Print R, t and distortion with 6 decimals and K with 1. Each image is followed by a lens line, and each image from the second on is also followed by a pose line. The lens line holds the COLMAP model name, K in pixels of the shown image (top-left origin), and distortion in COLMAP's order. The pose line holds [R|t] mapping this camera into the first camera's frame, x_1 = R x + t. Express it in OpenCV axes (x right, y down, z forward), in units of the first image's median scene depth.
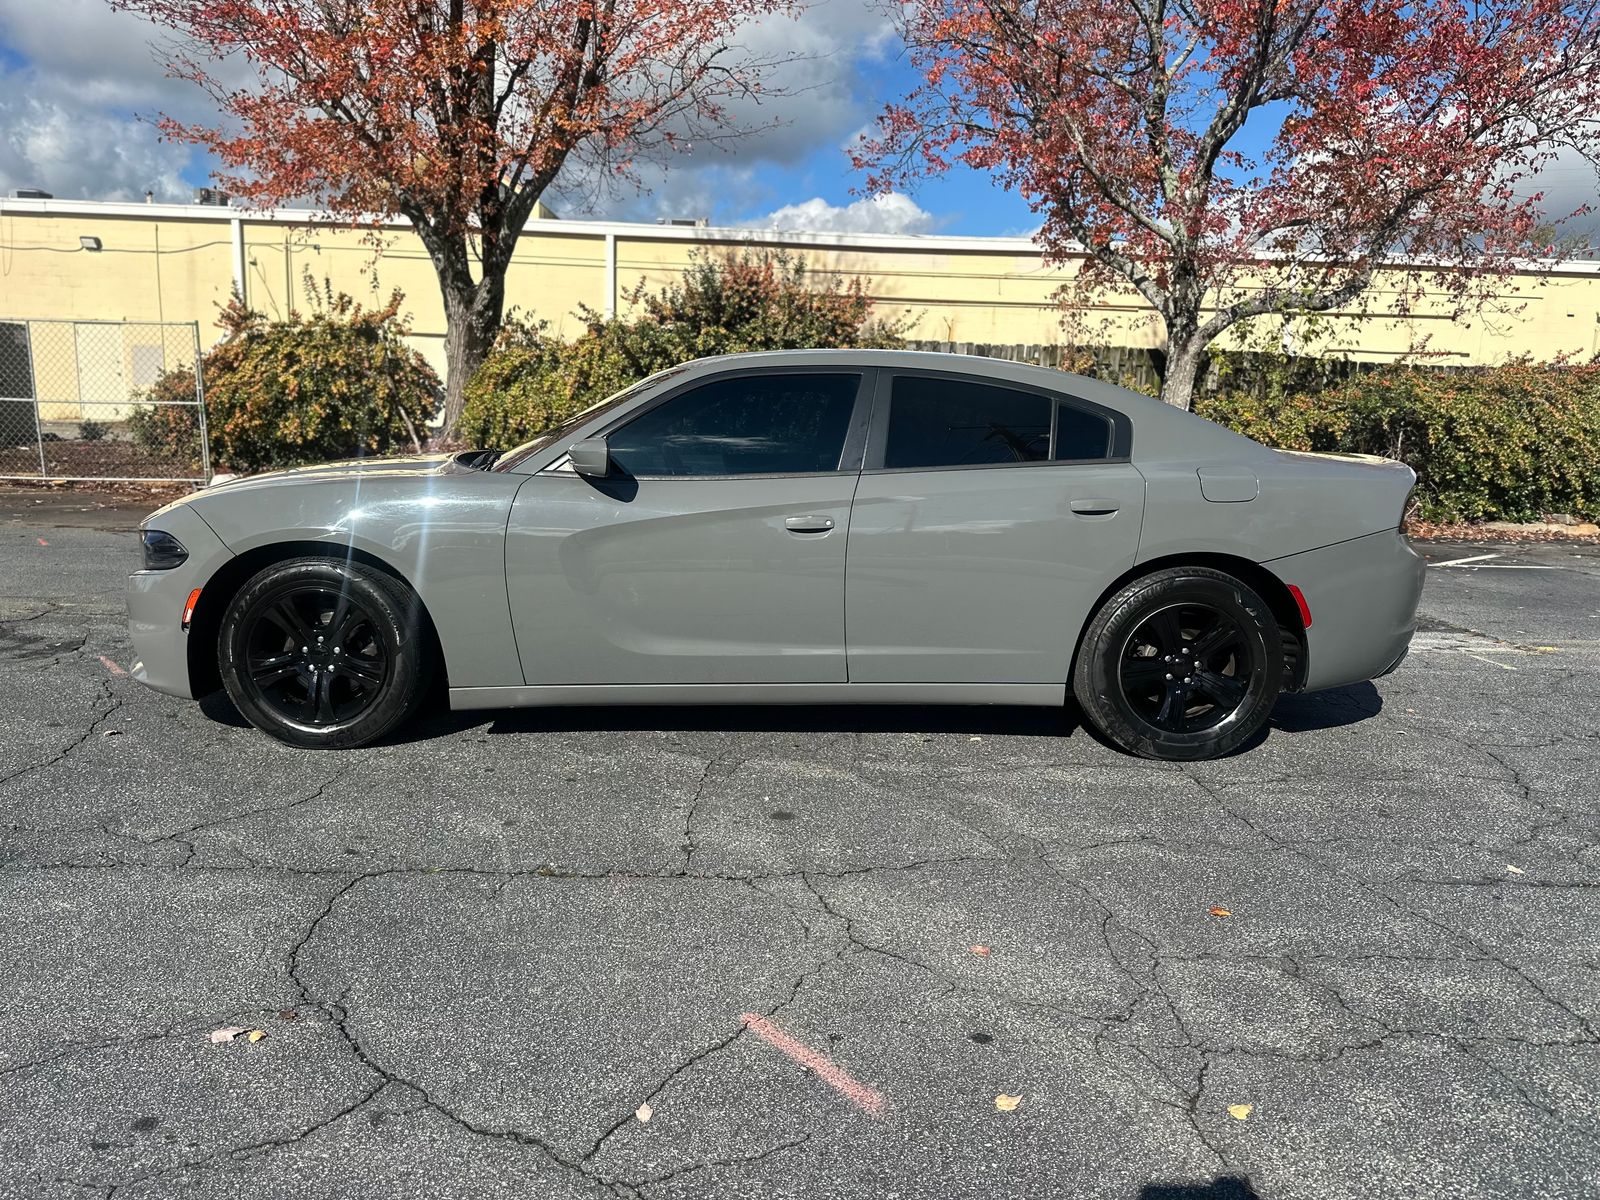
lens RADIAL K [[1101.6, 0, 800.0], [0, 1101.6, 600.0], [0, 0, 1]] dist [0.143495, -0.232819]
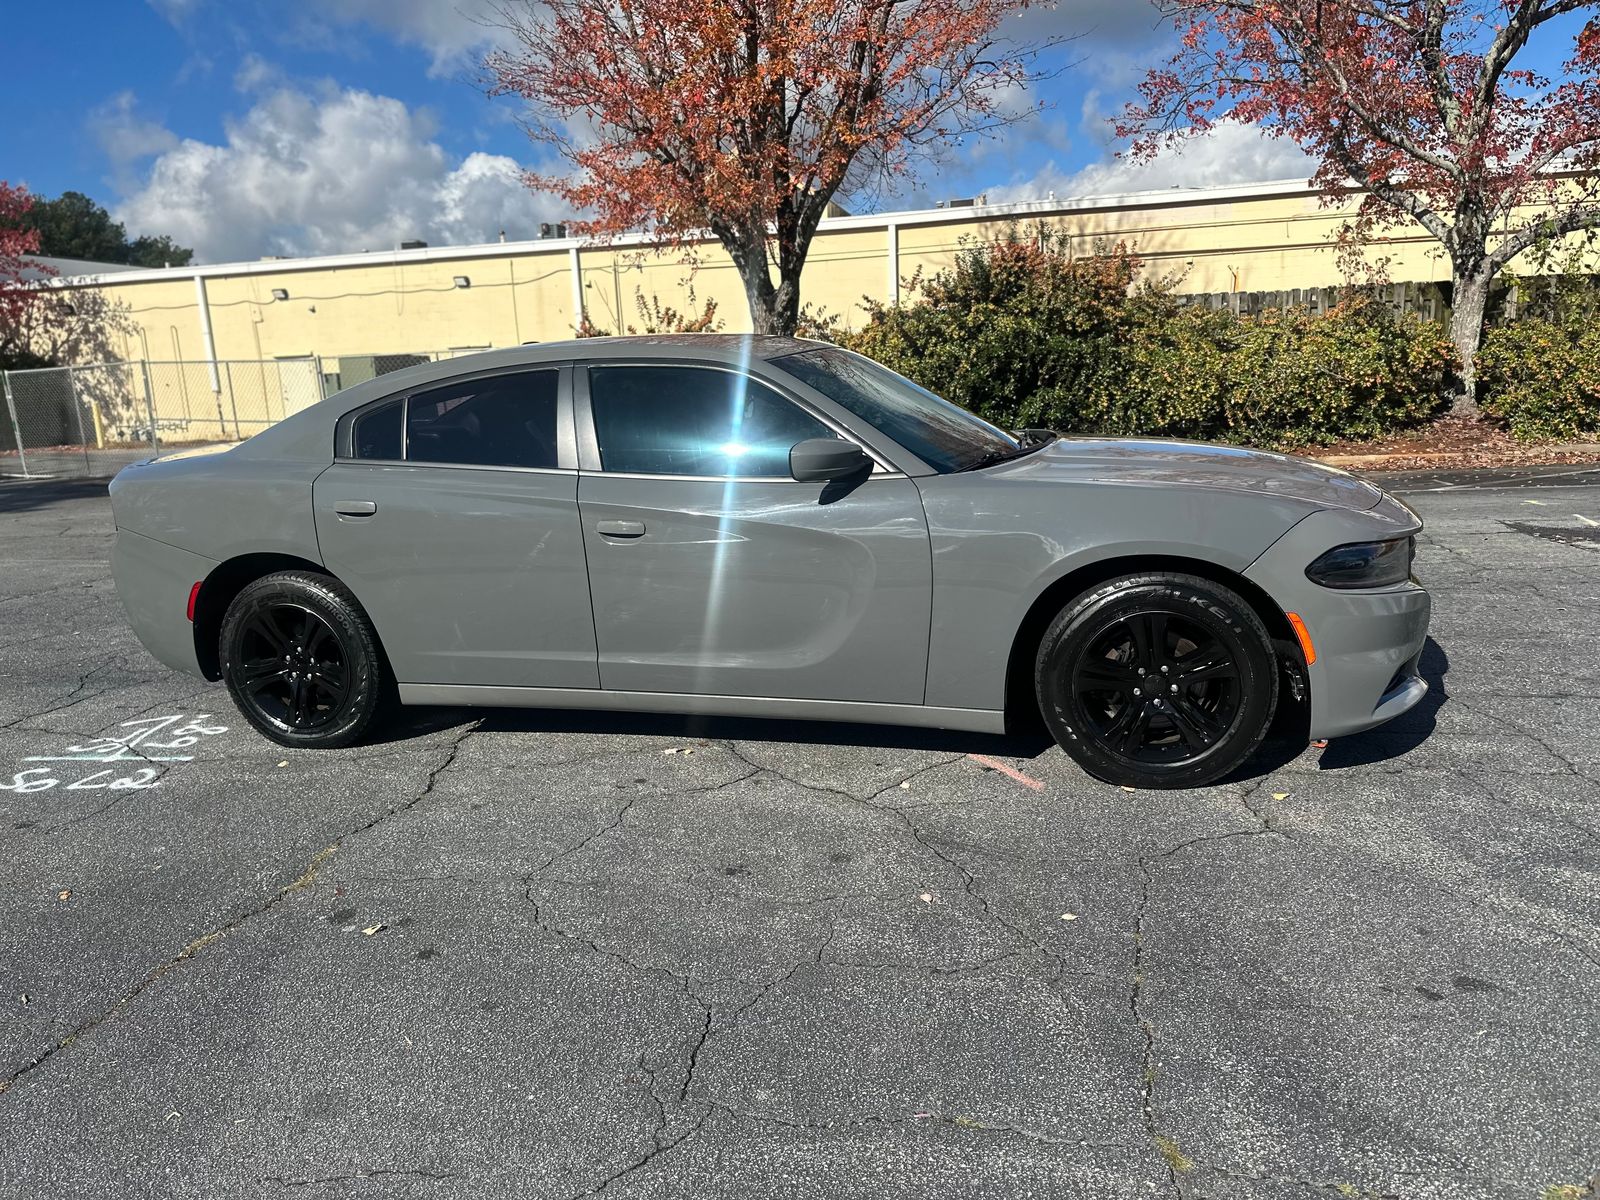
lens RADIAL K [[1099.0, 0, 816.4], [0, 1099.0, 608.1], [0, 0, 1]] dist [0.075916, -0.096658]
pose [[0.968067, -0.028580, -0.249059, 0.023968], [0.035864, 0.999050, 0.024757, 0.019218], [0.248115, -0.032899, 0.968172, -0.097482]]
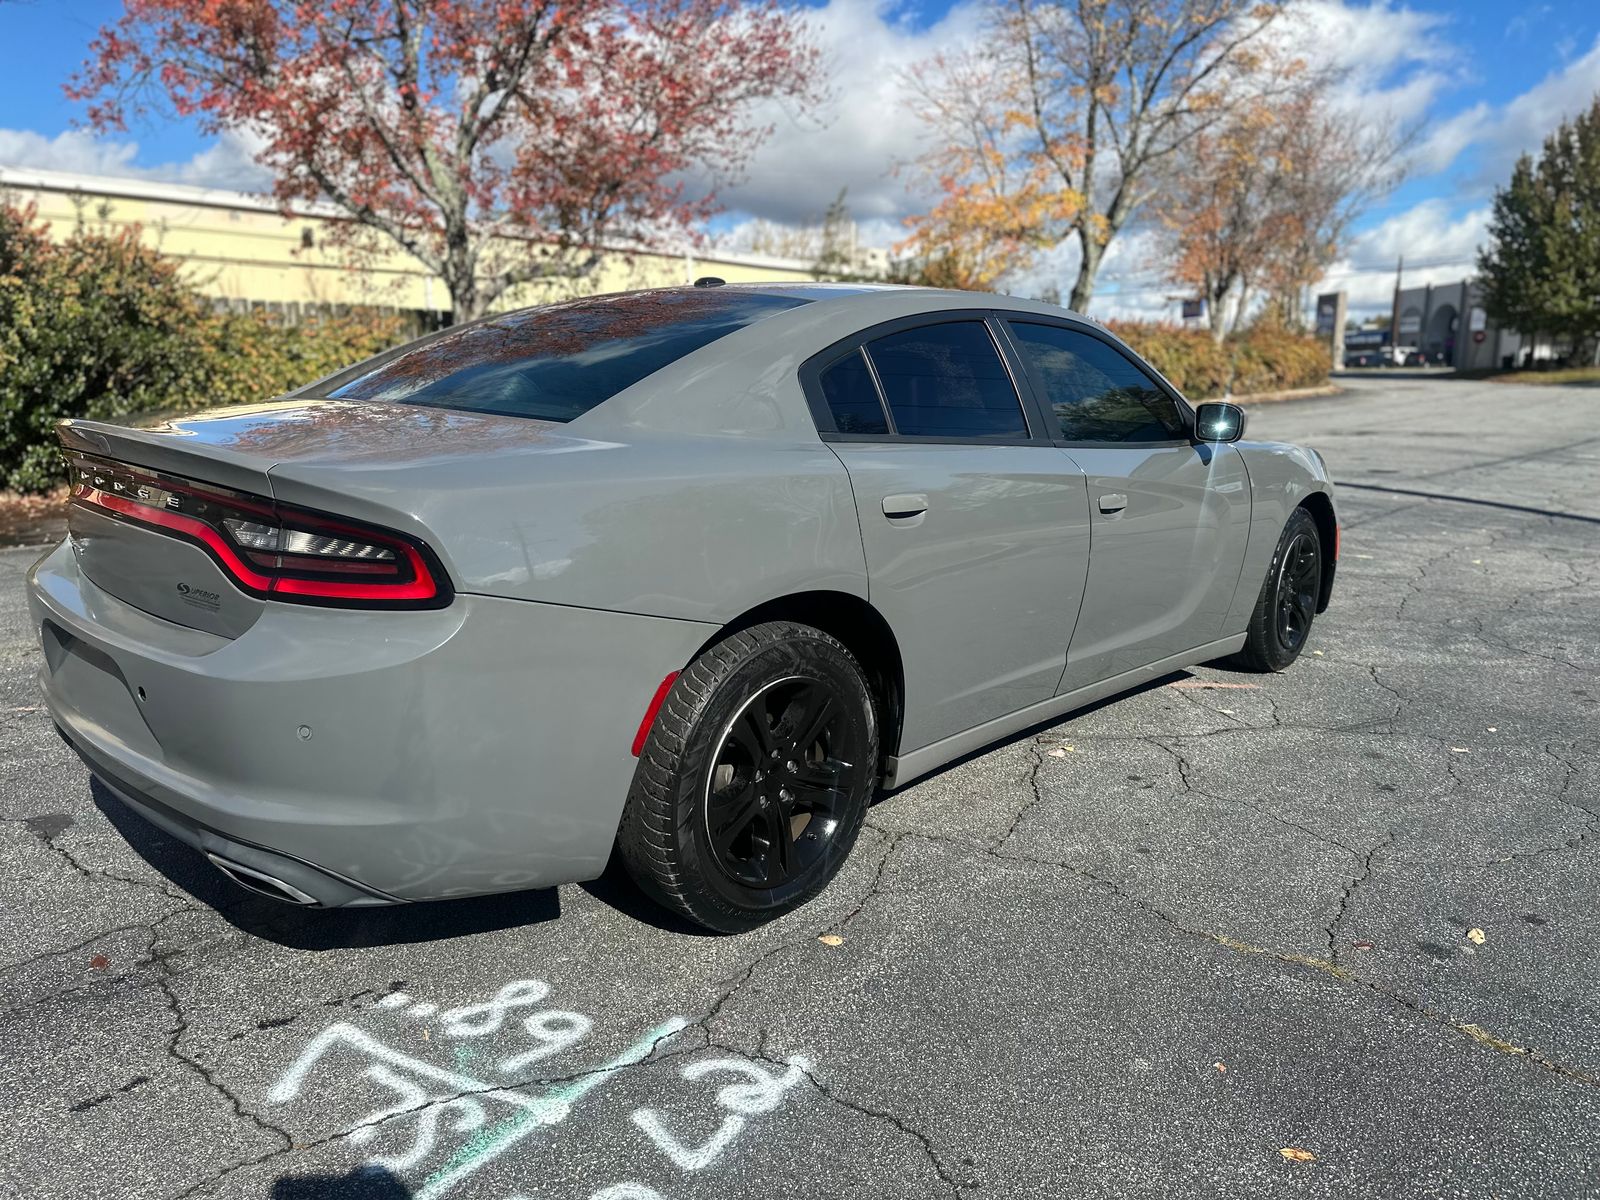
lens RADIAL K [[1117.3, 0, 800.0], [0, 1117.3, 600.0], [0, 0, 1]] dist [0.054940, -0.081889]
pose [[0.671604, -0.176887, 0.719485, -0.287790], [0.151946, 0.983325, 0.099920, -0.006648], [-0.725163, 0.042216, 0.687282, 0.024521]]
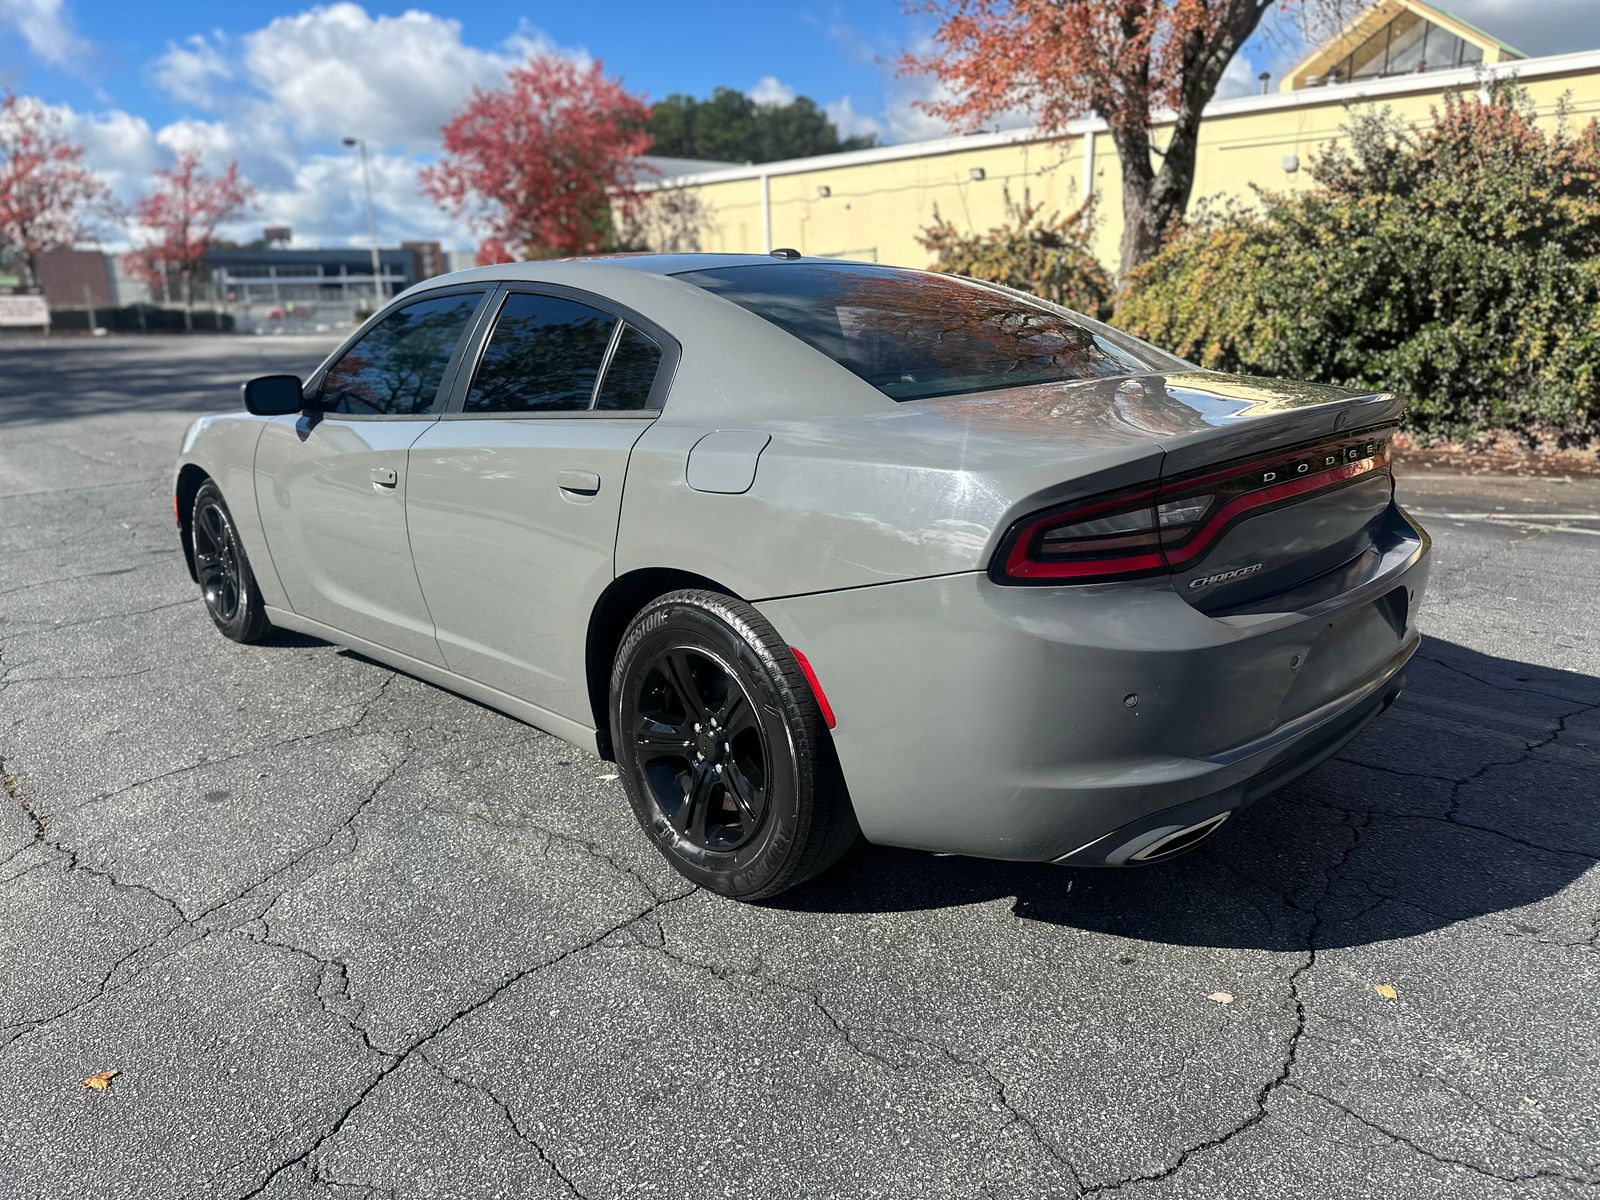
lens RADIAL K [[1128.7, 0, 810.2], [0, 1128.7, 604.5], [0, 0, 1]] dist [0.003032, -0.009199]
pose [[0.681252, 0.146642, -0.717211, 0.227724], [-0.084242, 0.988926, 0.122179, -0.028059], [0.727185, -0.022815, 0.686062, 0.167914]]
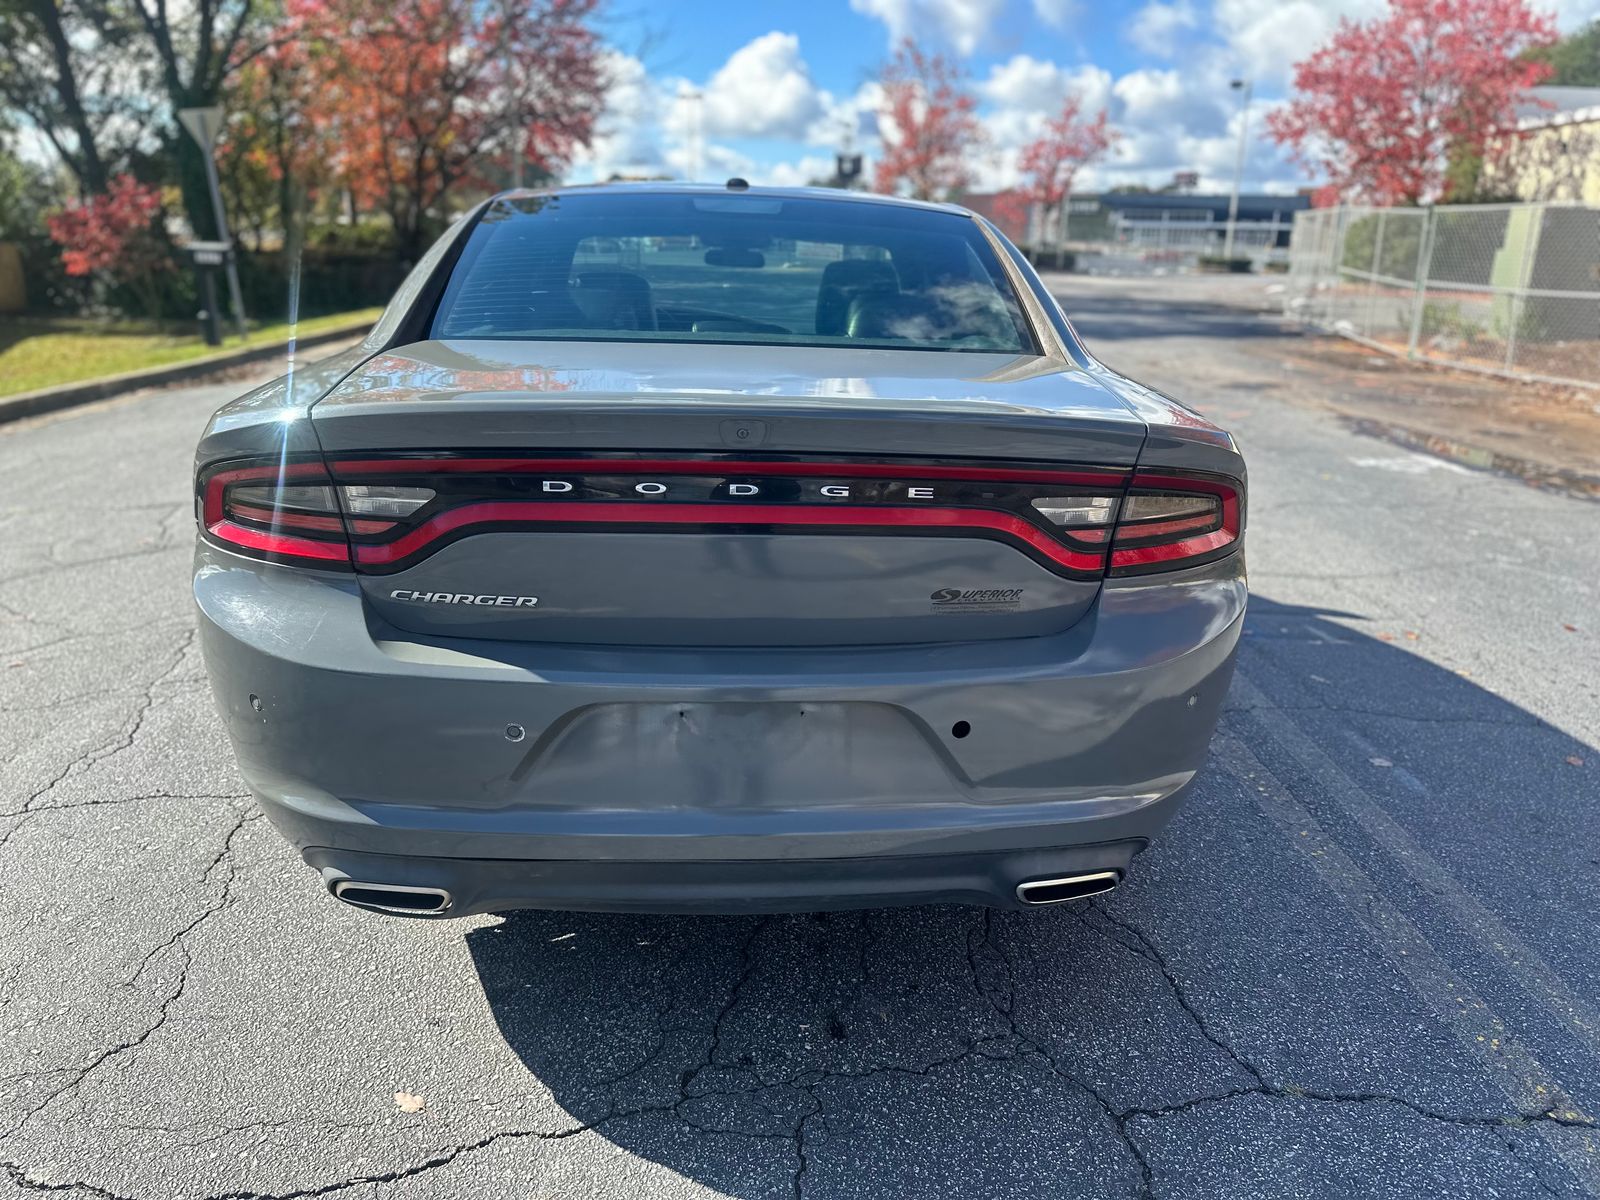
lens RADIAL K [[1128.7, 0, 810.2], [0, 1128.7, 604.5], [0, 0, 1]] dist [0.003032, -0.009199]
pose [[0.027900, 0.273755, -0.961395, 0.270346], [-0.195122, 0.944760, 0.263355, -0.055238], [0.980382, 0.180241, 0.079774, 0.337851]]
